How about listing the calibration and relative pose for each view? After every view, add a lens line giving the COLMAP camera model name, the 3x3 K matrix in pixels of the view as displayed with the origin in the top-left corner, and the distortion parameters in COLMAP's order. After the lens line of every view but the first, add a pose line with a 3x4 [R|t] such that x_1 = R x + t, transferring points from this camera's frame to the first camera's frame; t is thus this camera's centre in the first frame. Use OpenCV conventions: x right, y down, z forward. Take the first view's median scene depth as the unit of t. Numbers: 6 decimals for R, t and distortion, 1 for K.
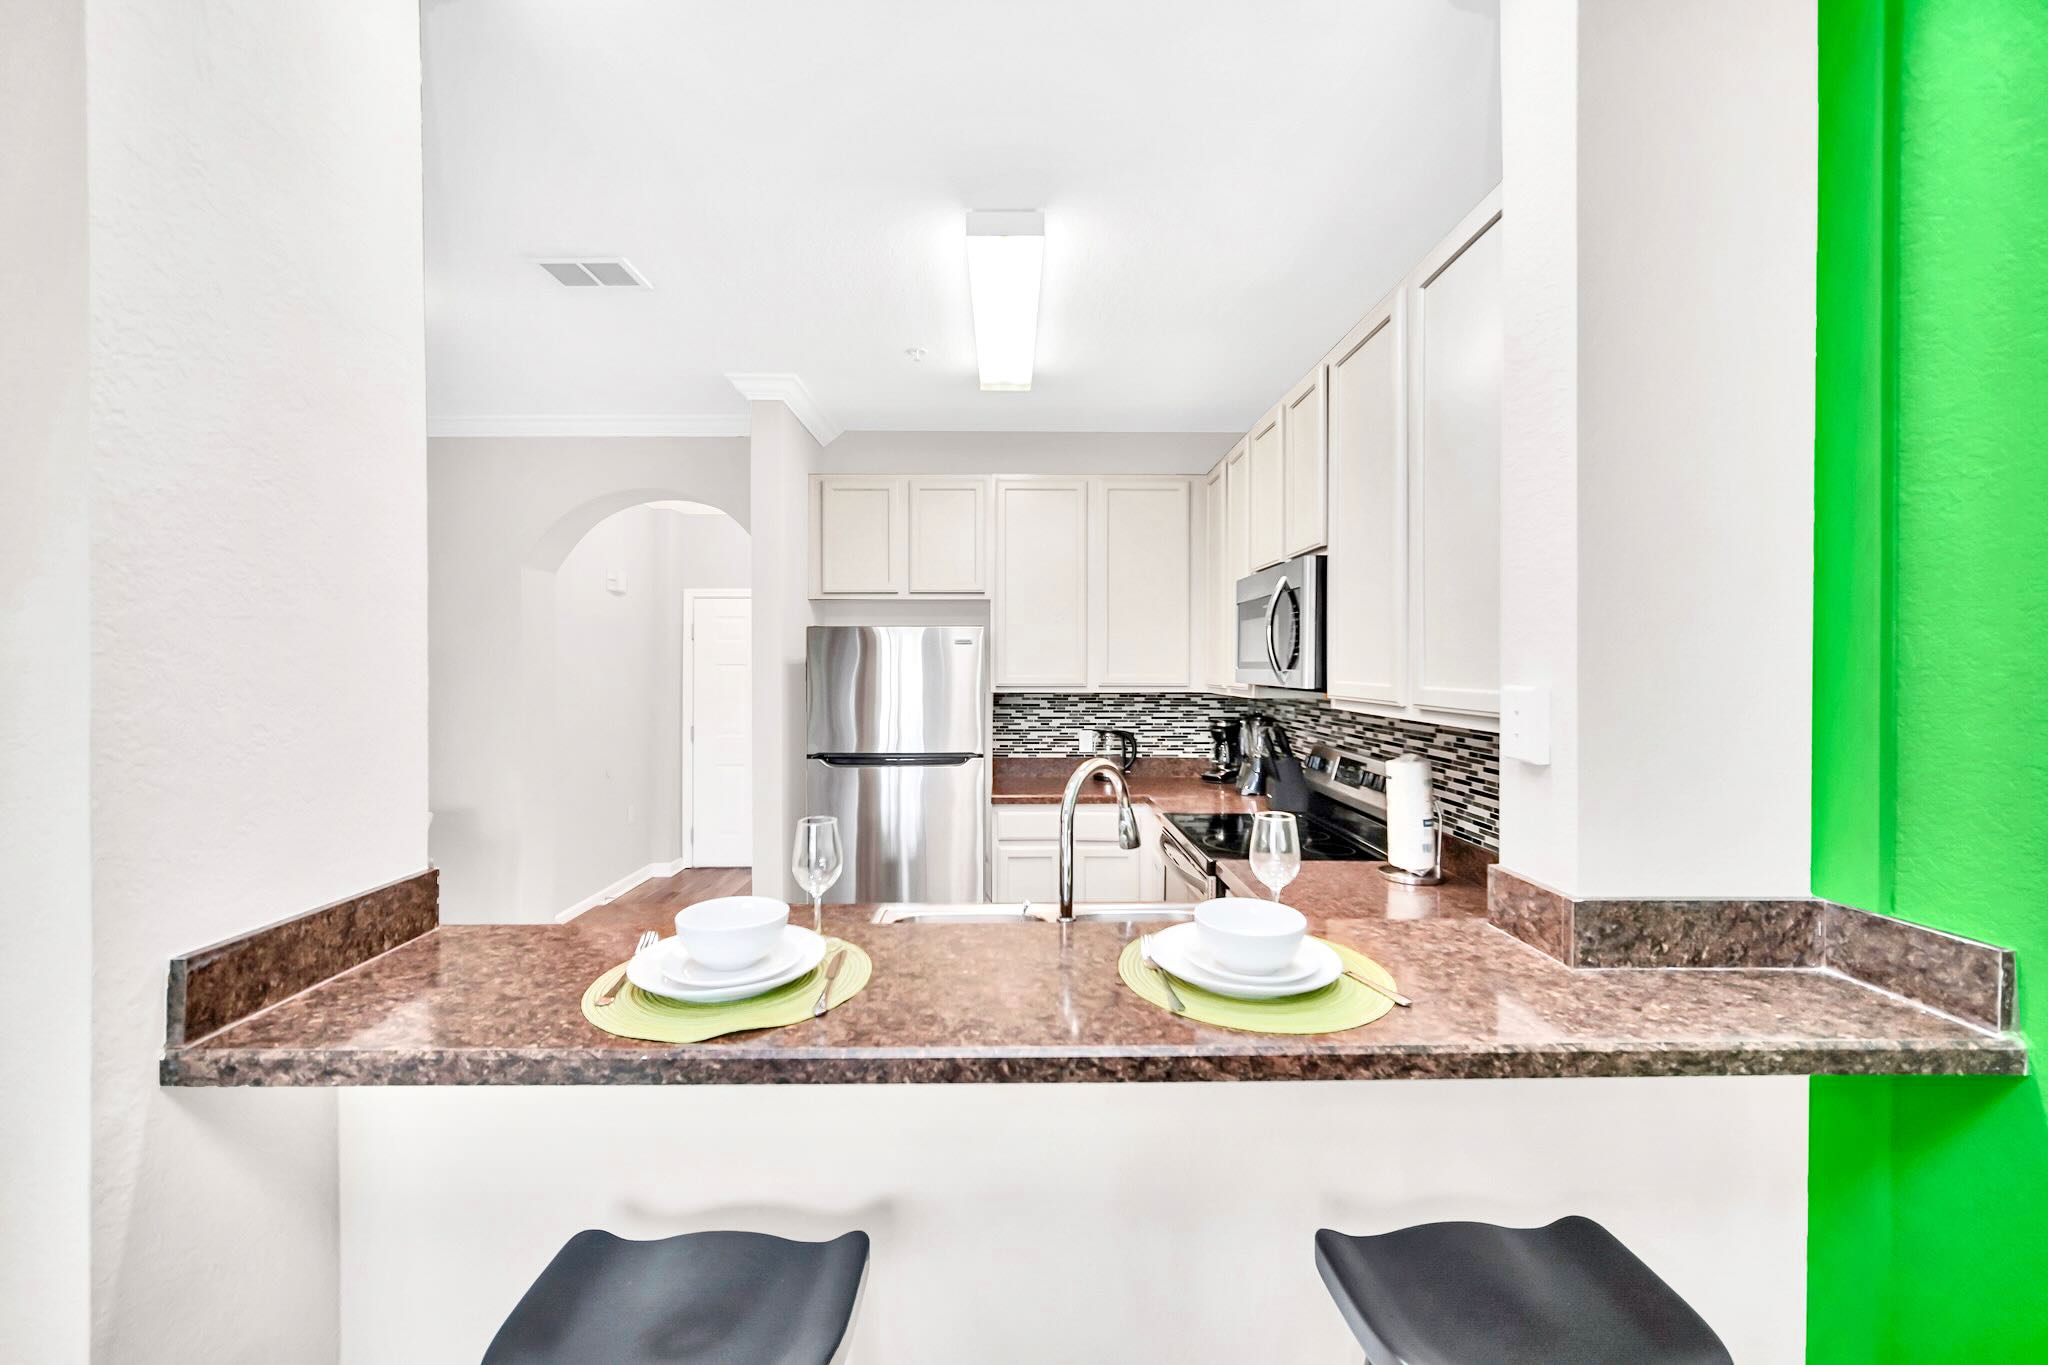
lens RADIAL K [[816.0, 0, 1031.1], [0, 816.0, 669.0], [0, 0, 1]] dist [-0.000707, -0.000119]
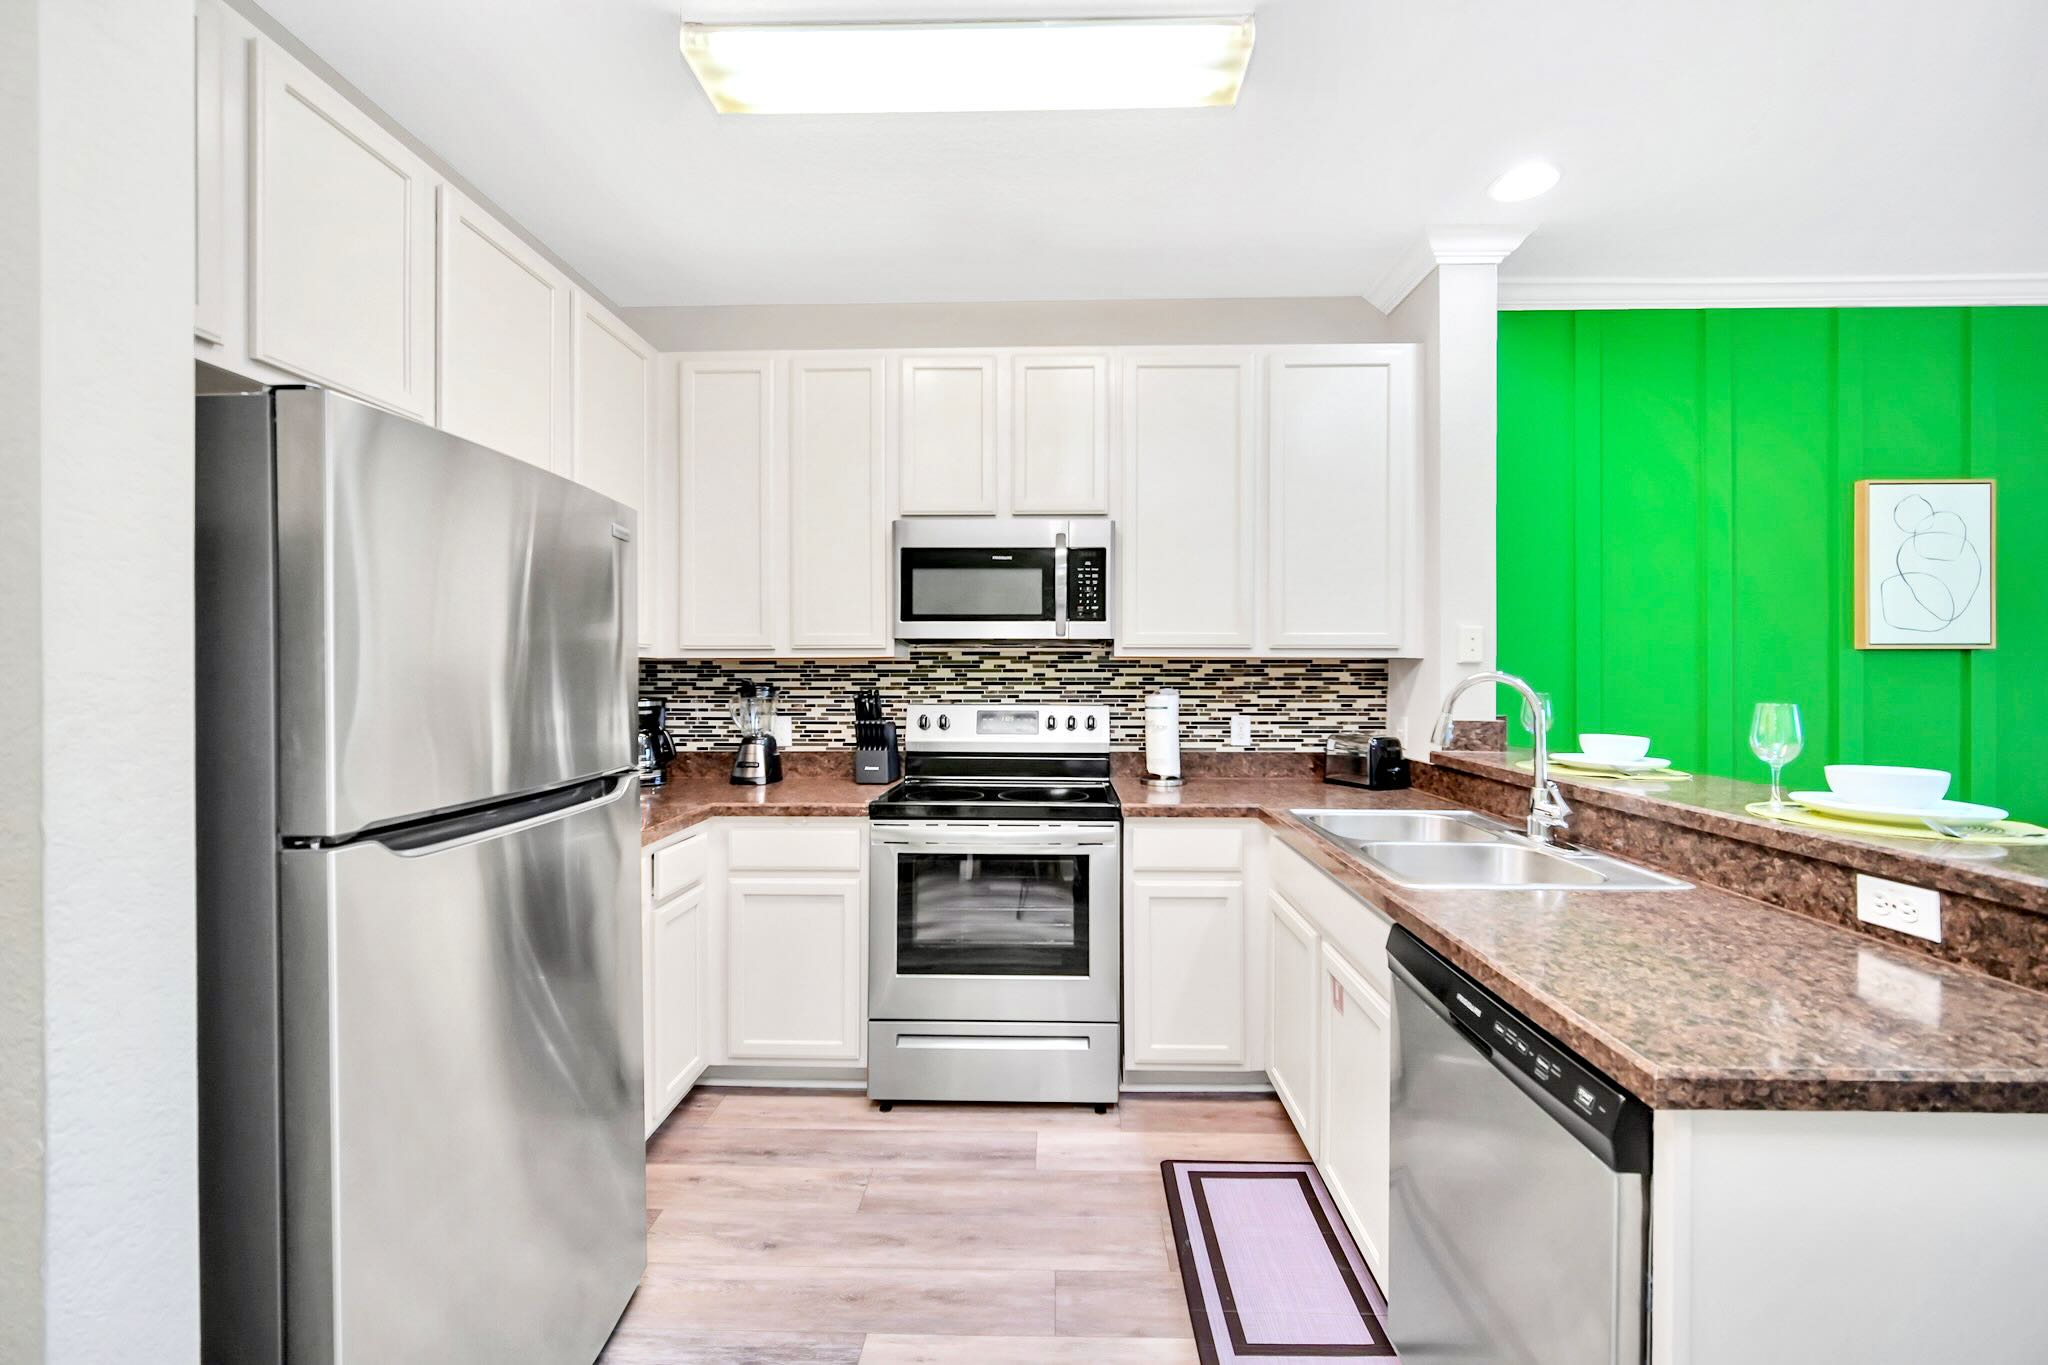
lens RADIAL K [[939.0, 0, 1030.1], [0, 939.0, 736.5], [0, 0, 1]] dist [-0.001423, -0.000474]
pose [[0.047393, -0.057527, 0.997218, -0.631185], [0.003945, 0.998343, 0.057404, 0.054607], [-0.998869, 0.001214, 0.047541, 0.666085]]
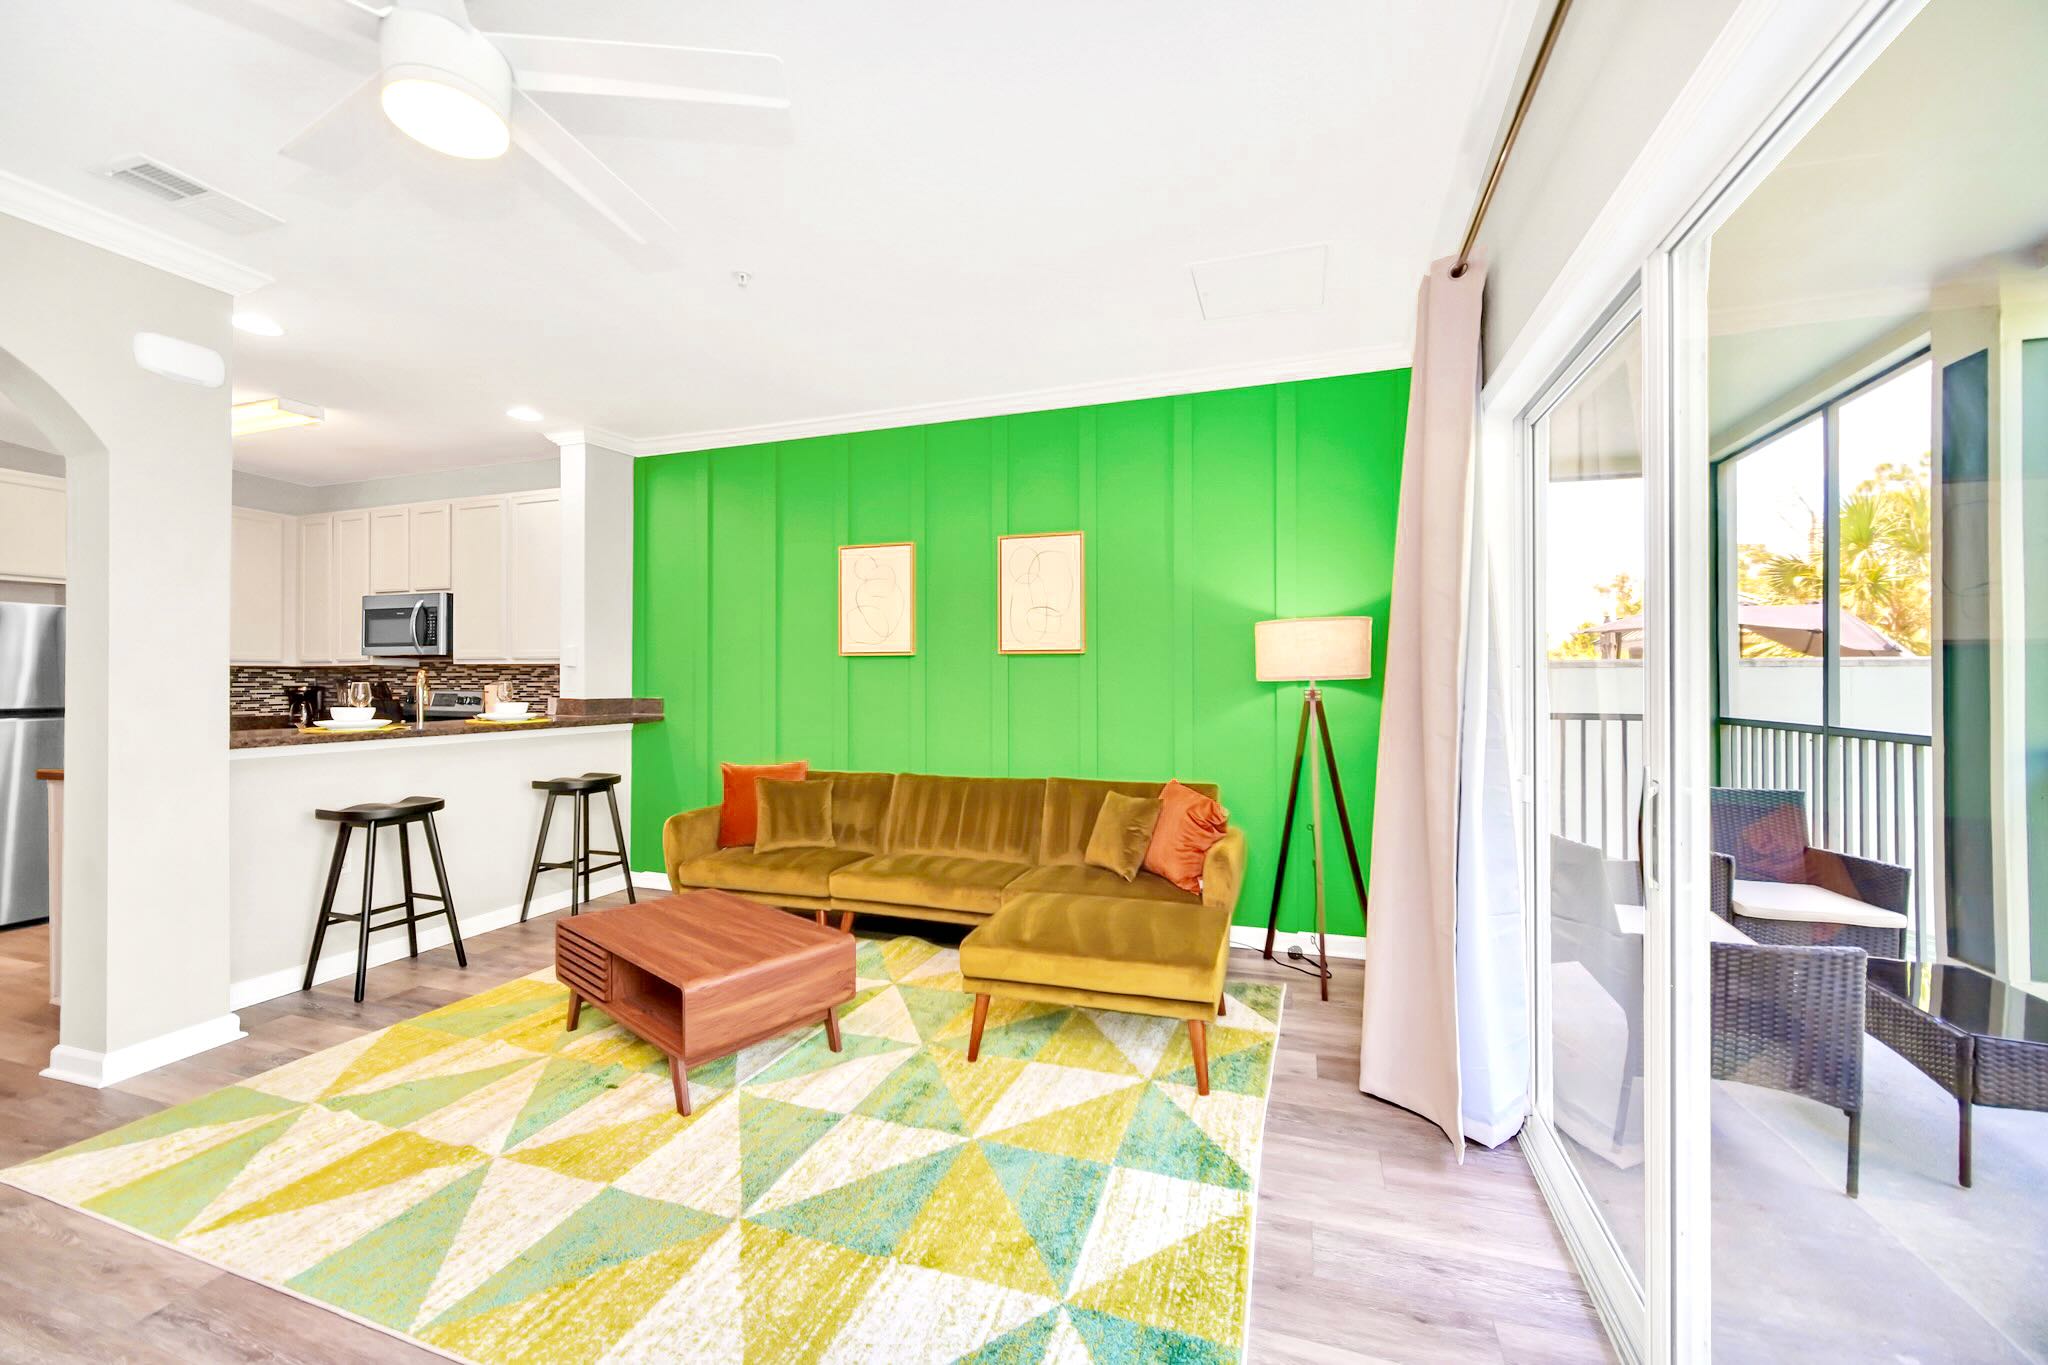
lens RADIAL K [[784.5, 0, 1024.0], [0, 784.5, 682.5], [0, 0, 1]] dist [0.001433, 0.000168]
pose [[0.346505, 0.000379, 0.938048, -0.674245], [0.003024, 0.999994, -0.001521, 0.066955], [-0.938043, 0.003364, 0.346502, -0.723886]]
